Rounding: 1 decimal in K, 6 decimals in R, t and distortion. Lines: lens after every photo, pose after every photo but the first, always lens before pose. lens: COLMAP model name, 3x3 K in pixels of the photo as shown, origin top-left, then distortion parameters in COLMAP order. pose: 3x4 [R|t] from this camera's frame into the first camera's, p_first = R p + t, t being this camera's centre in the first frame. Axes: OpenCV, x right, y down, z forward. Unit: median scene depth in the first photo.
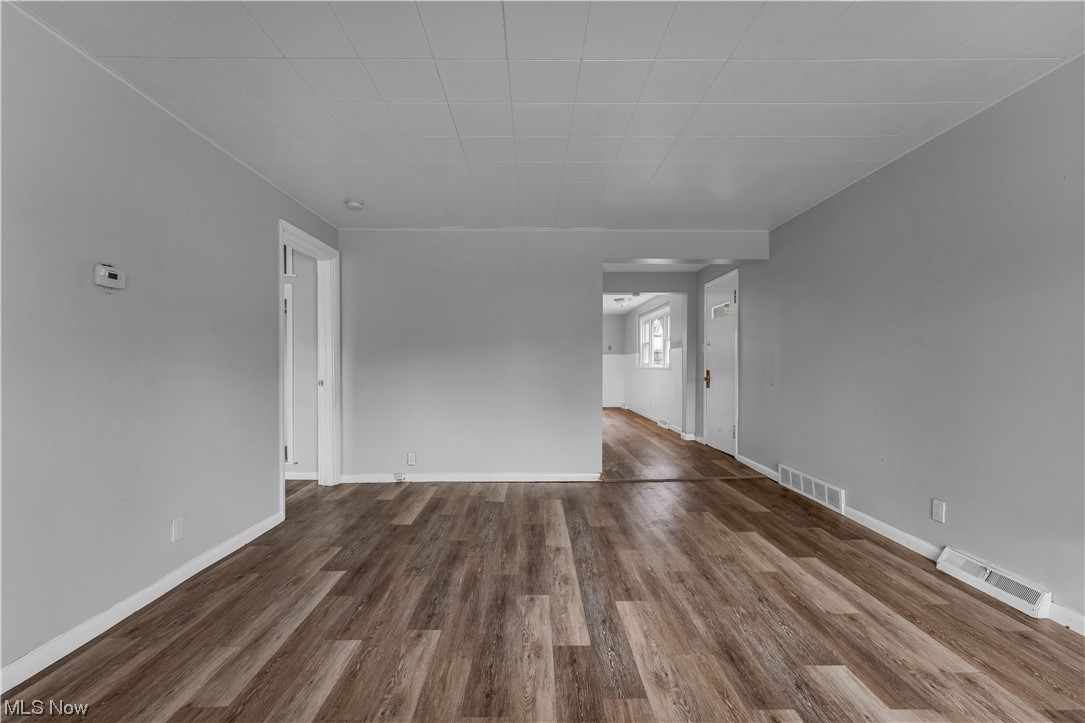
lens RADIAL K [[436.4, 0, 535.5], [0, 436.4, 362.7], [0, 0, 1]] dist [0.002338, -0.000008]
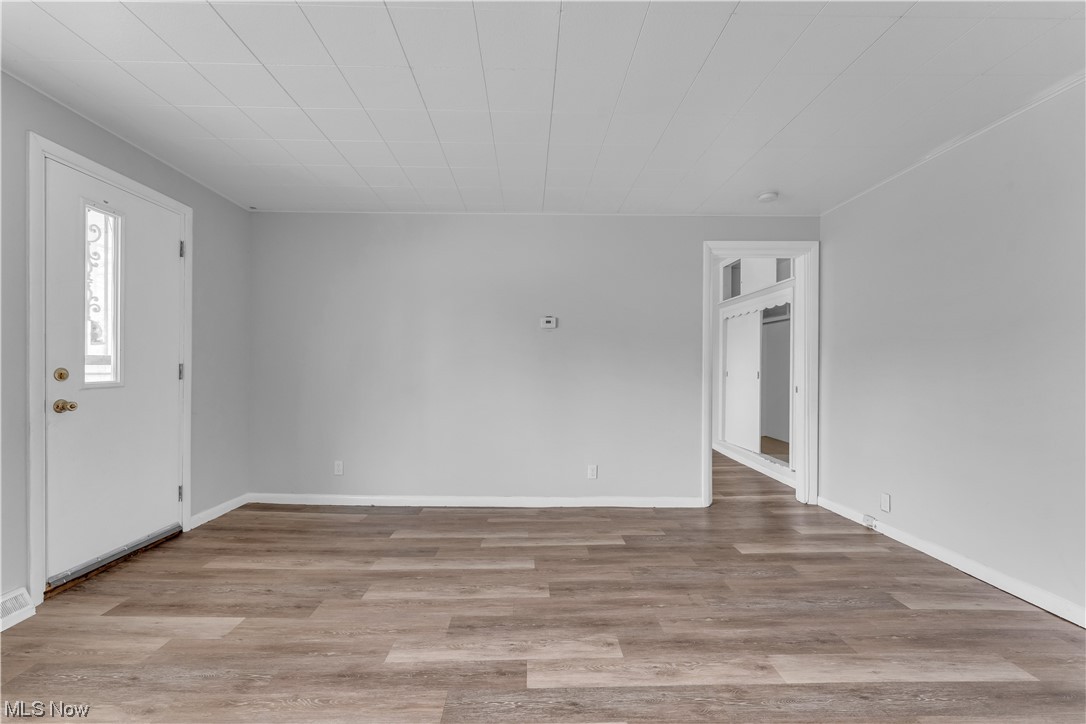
lens RADIAL K [[436.8, 0, 536.8], [0, 436.8, 365.3], [0, 0, 1]] dist [0.002338, -0.000008]
pose [[0.016474, -0.006003, -0.999846, 0.863841], [0.000478, 0.999982, -0.005996, 0.000321], [0.999864, -0.000380, 0.016477, 0.857078]]
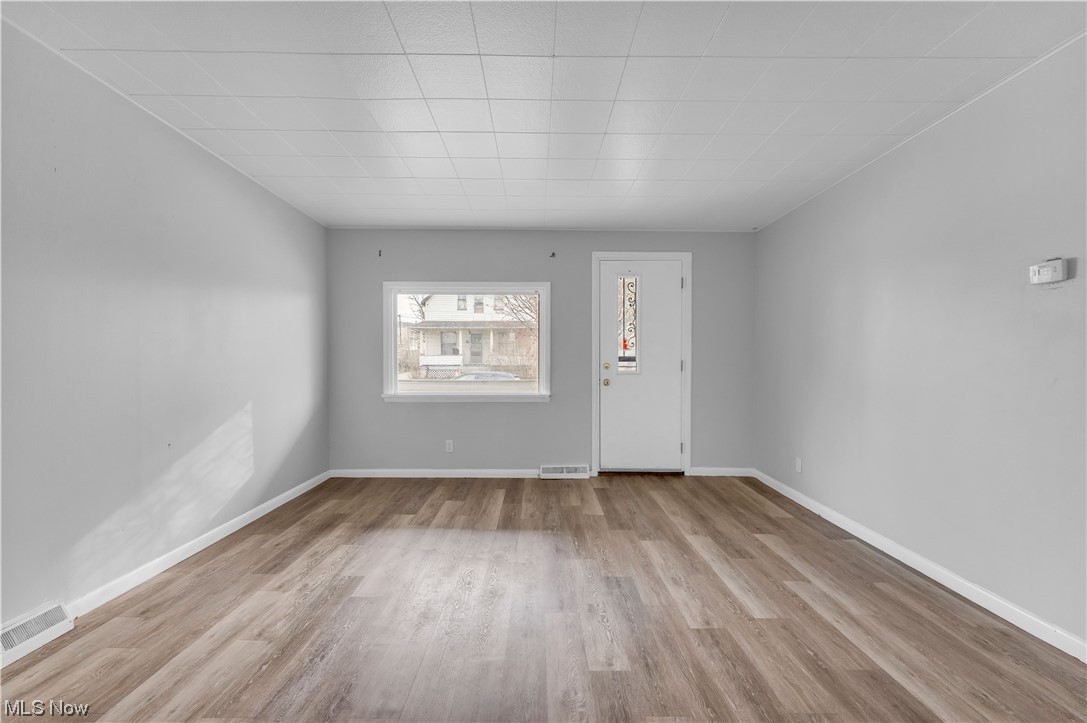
lens RADIAL K [[437.2, 0, 544.1], [0, 437.2, 364.4], [0, 0, 1]] dist [0.002338, -0.000008]
pose [[-0.999935, -0.004191, -0.010620, 0.122081], [-0.004188, 0.999991, -0.000240, 0.007322], [0.010621, -0.000196, -0.999944, 1.810977]]
